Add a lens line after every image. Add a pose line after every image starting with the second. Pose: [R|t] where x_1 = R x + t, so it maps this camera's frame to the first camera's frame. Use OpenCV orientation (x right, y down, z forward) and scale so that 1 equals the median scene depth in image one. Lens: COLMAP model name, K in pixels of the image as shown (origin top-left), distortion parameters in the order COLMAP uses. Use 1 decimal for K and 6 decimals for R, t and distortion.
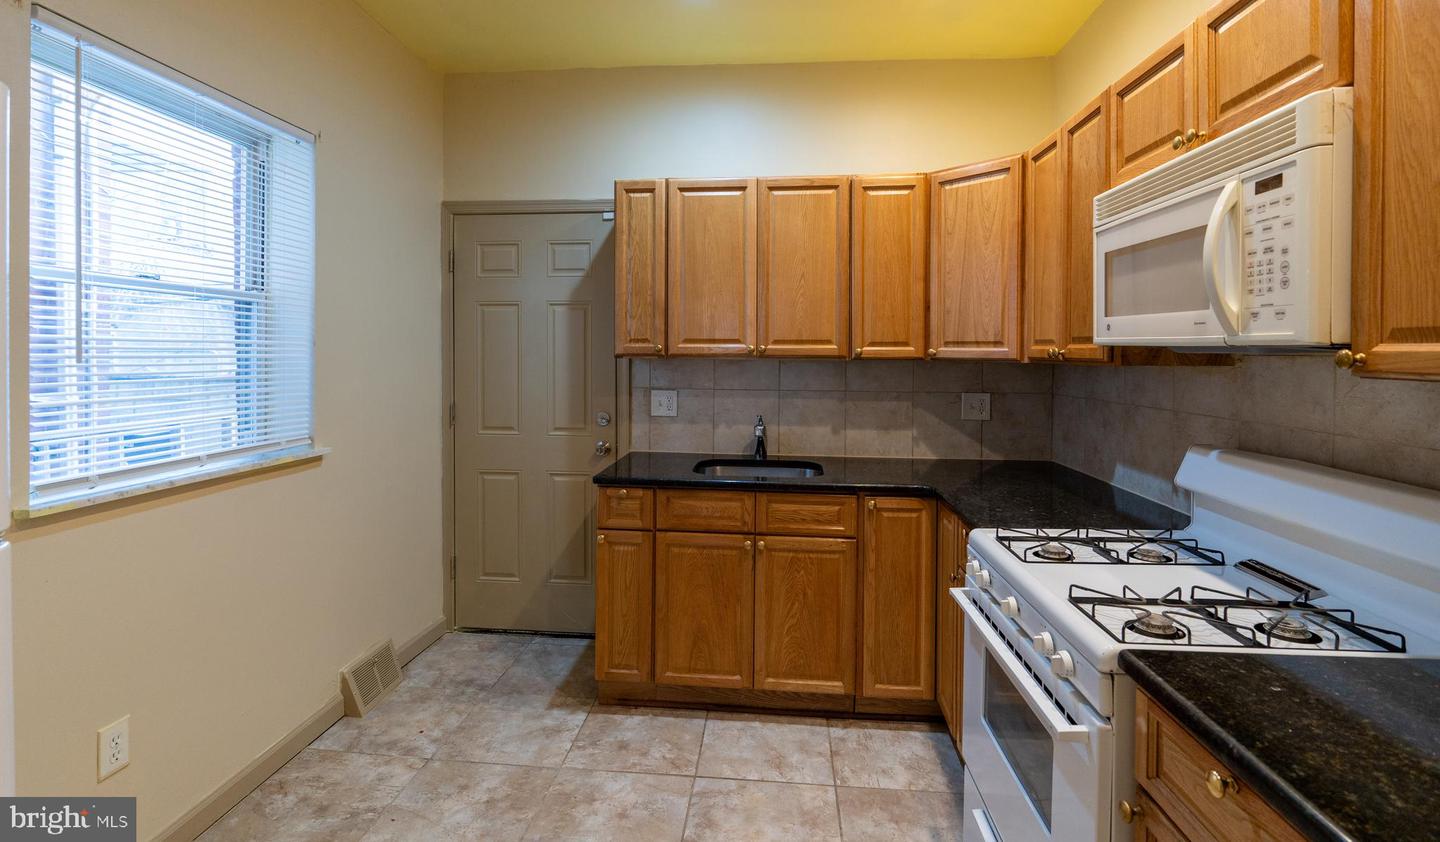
lens RADIAL K [[666.9, 0, 724.7], [0, 666.9, 358.6], [0, 0, 1]] dist [-0.005629, -0.000566]
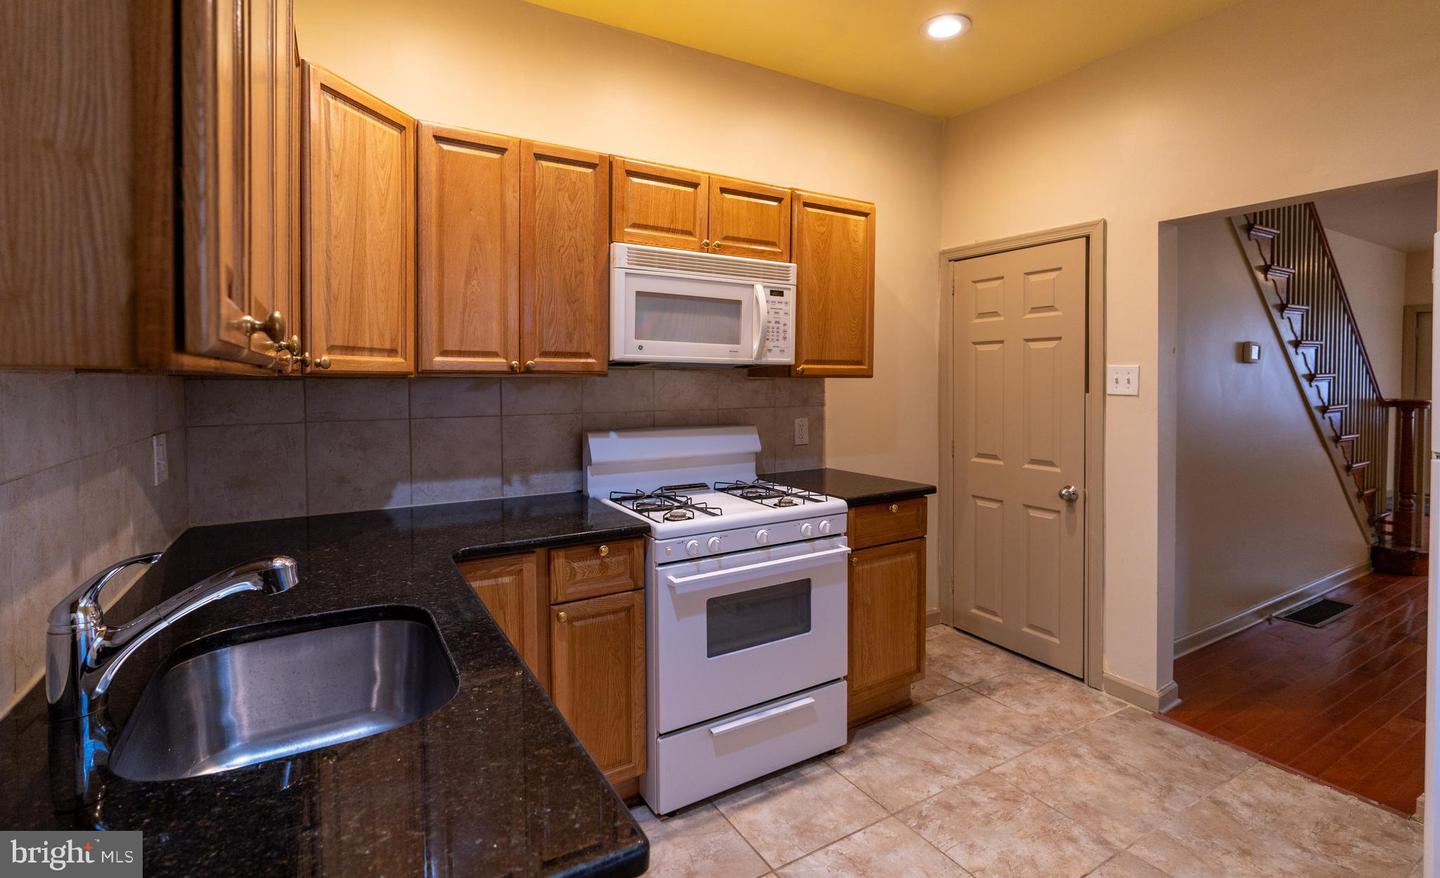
lens RADIAL K [[657.8, 0, 716.5], [0, 657.8, 395.9], [0, 0, 1]] dist [-0.003144, -0.000354]
pose [[-0.579264, -0.028455, 0.814644, -0.410021], [0.005013, 0.999247, 0.038467, 0.000207], [-0.815125, 0.026367, -0.578685, 1.125685]]
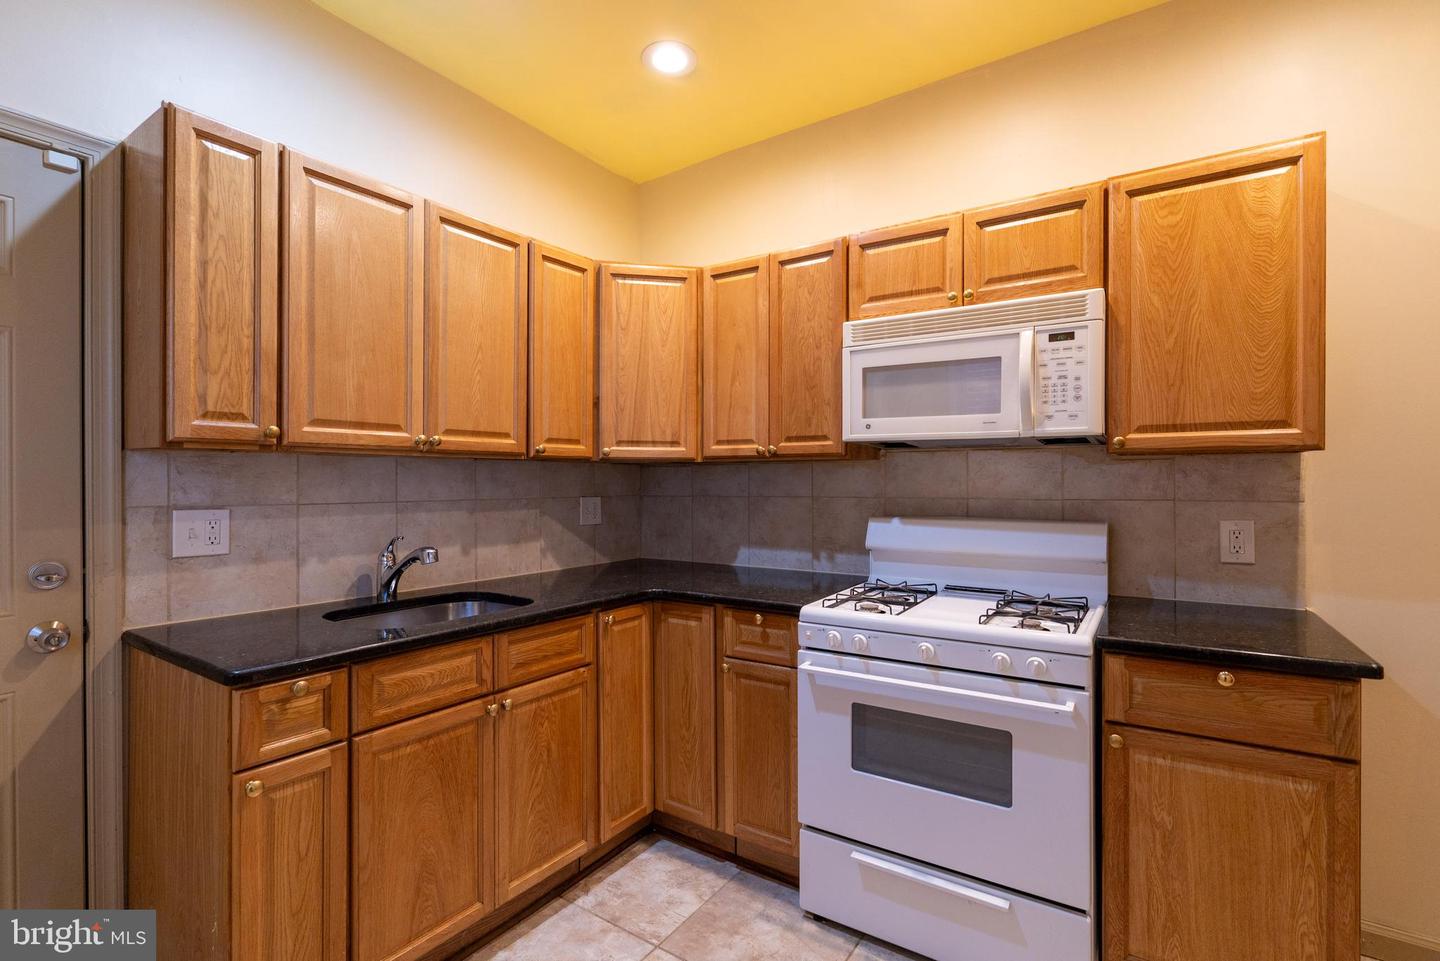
lens RADIAL K [[665.5, 0, 723.5], [0, 665.5, 477.8], [0, 0, 1]] dist [-0.003272, 0.000481]
pose [[0.484722, -0.003480, 0.874662, -0.460224], [0.013845, 0.999897, -0.003695, 0.035531], [-0.874559, 0.013901, 0.484720, 0.426740]]
